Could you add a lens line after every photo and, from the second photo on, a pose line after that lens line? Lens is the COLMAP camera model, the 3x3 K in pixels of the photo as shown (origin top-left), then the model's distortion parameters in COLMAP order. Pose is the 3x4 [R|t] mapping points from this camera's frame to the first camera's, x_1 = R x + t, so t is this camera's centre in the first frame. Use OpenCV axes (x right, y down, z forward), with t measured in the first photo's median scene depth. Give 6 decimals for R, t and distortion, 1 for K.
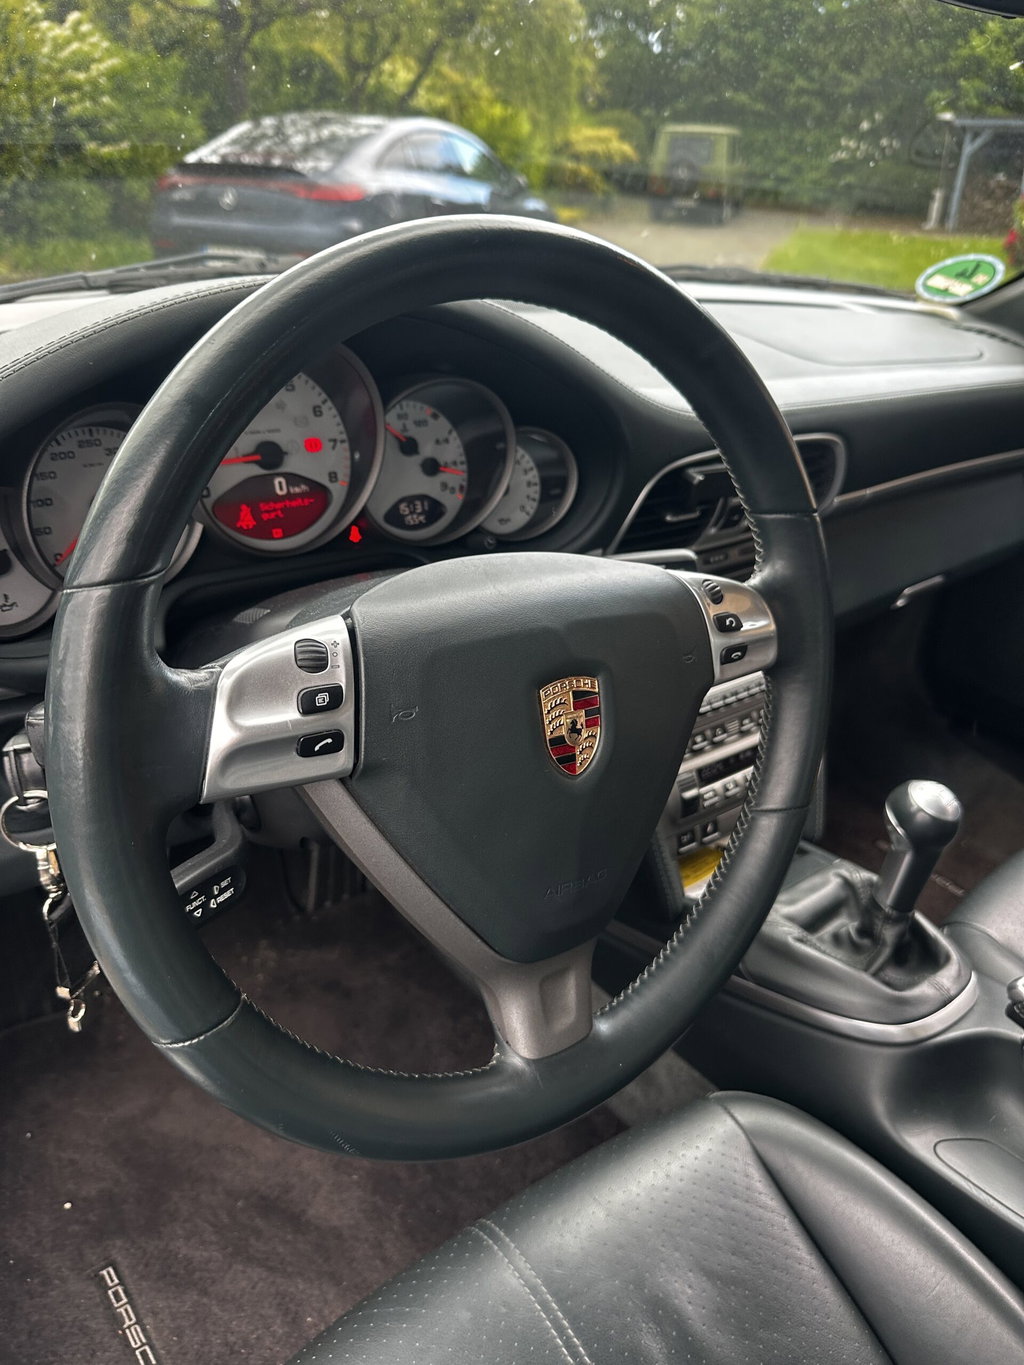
lens RADIAL K [[960.3, 0, 512.0], [0, 960.3, 682.5], [0, 0, 1]] dist [0.090046, -0.130384]
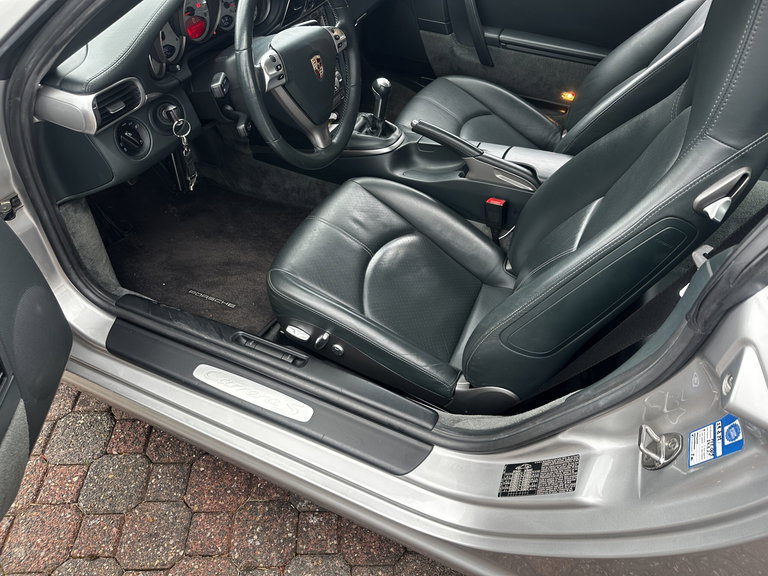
lens RADIAL K [[540.3, 0, 395.2], [0, 540.3, 259.1], [0, 0, 1]] dist [0.090046, -0.130384]
pose [[0.863168, -0.340667, 0.372677, -0.494478], [0.214716, 0.915687, 0.339728, 0.043922], [-0.456989, -0.213222, 0.863538, -0.886221]]
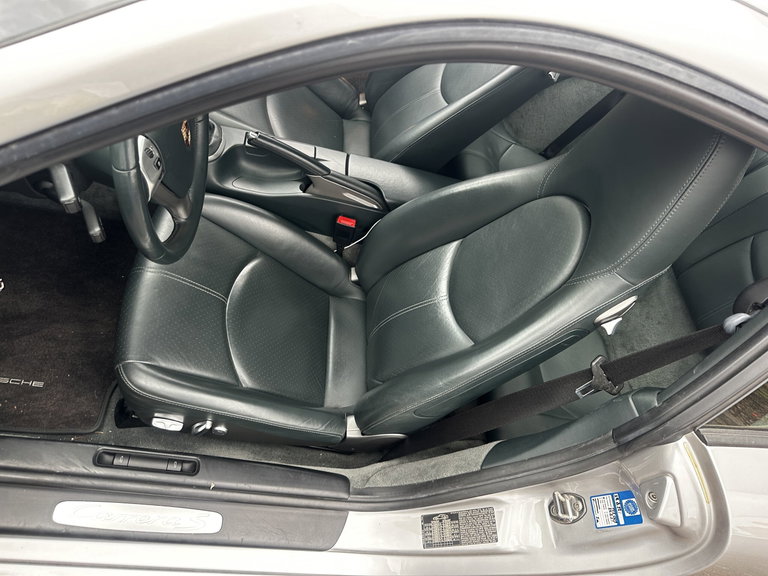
lens RADIAL K [[540.3, 0, 395.2], [0, 540.3, 259.1], [0, 0, 1]] dist [0.090046, -0.130384]
pose [[0.550363, -0.531214, 0.644137, -0.579079], [0.010015, 0.775635, 0.631102, -0.482182], [-0.834865, -0.340884, 0.432201, -0.352157]]
